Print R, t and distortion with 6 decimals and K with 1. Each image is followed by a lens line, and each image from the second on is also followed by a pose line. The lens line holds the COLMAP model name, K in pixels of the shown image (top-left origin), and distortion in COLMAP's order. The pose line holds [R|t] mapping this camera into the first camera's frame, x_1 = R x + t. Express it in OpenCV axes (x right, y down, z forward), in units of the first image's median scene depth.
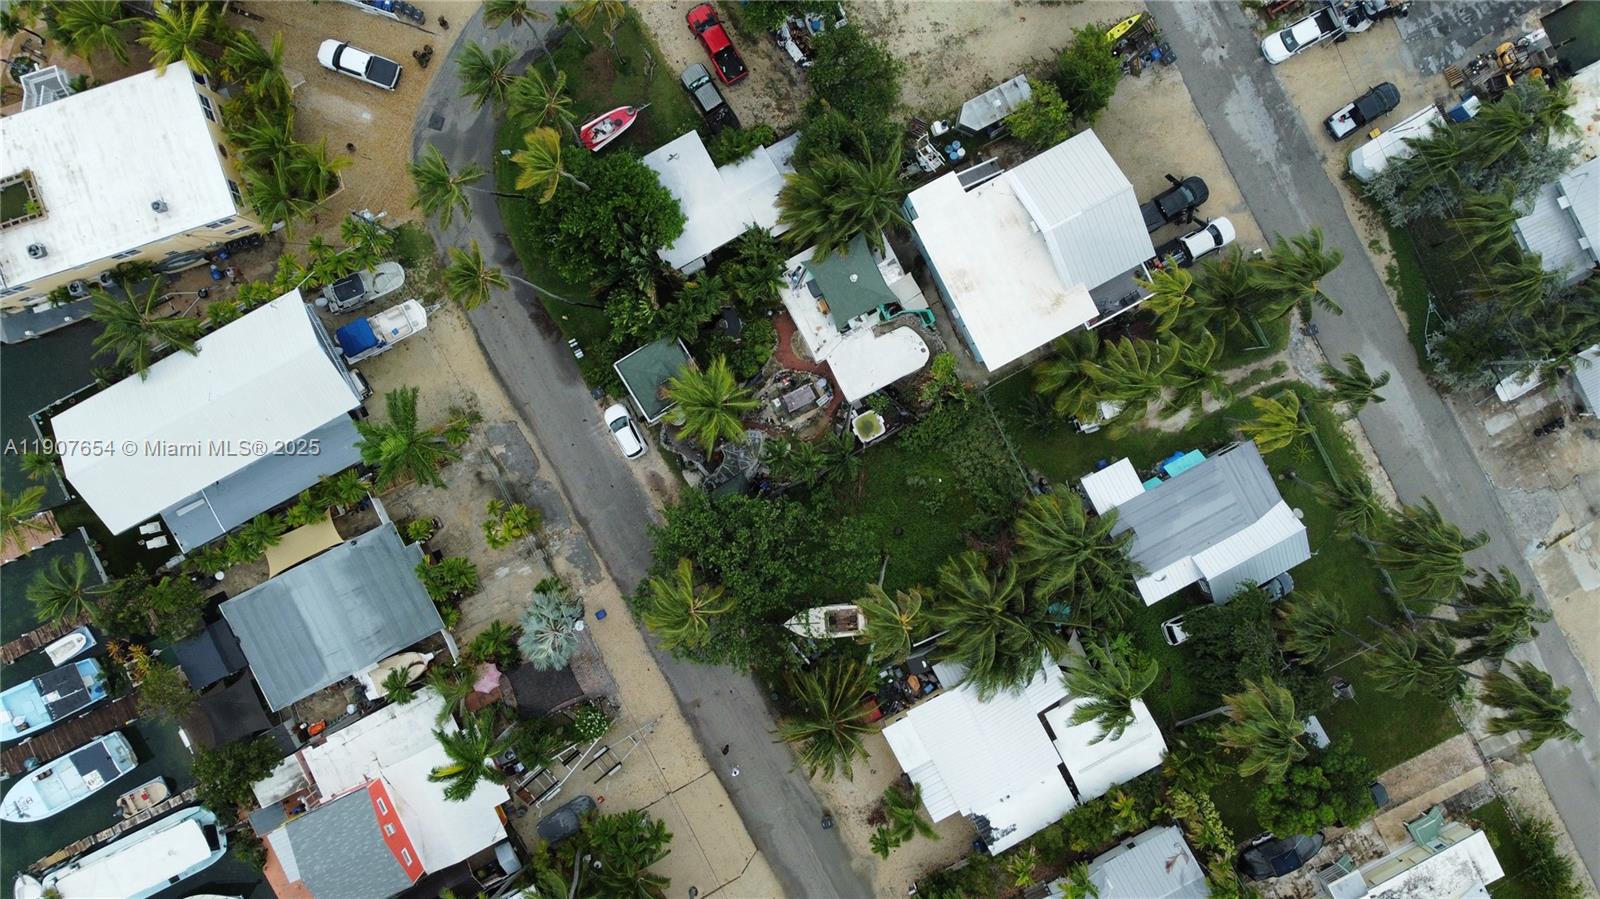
lens RADIAL K [[1208.0, 0, 800.0], [0, 1208.0, 449.5], [0, 0, 1]] dist [-0.002602, -0.002226]
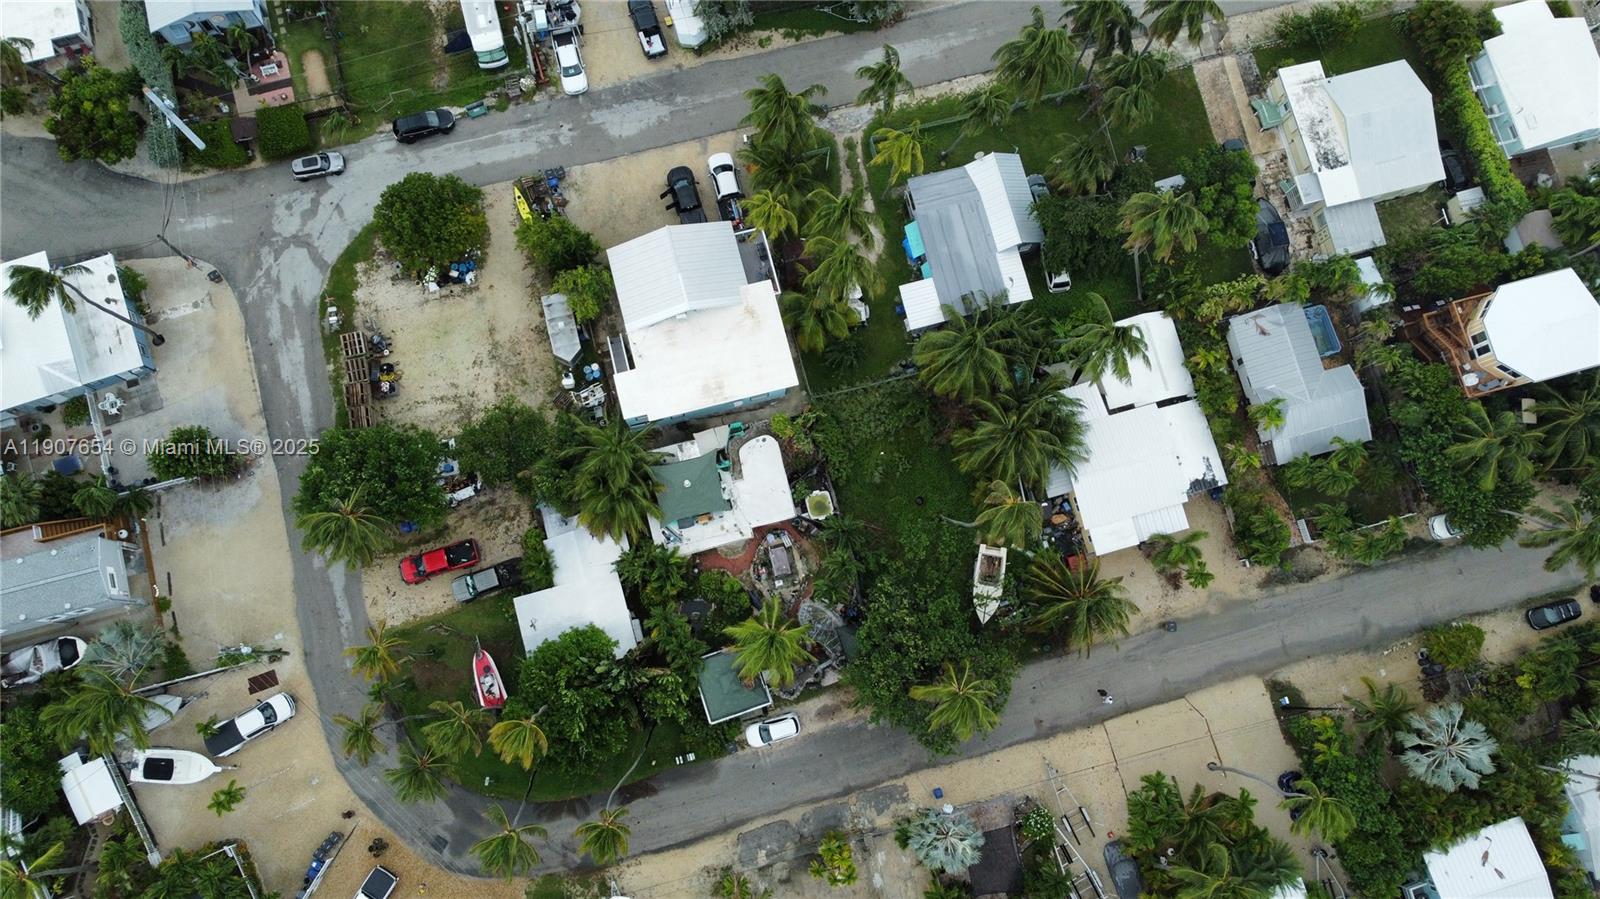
lens RADIAL K [[1209.0, 0, 798.1], [0, 1209.0, 457.7], [0, 0, 1]] dist [-0.002833, -0.001672]
pose [[0.224824, -0.962303, 0.153061, -0.072683], [0.974158, 0.225475, -0.013322, -0.033236], [-0.021692, 0.152100, 0.988127, -0.076512]]
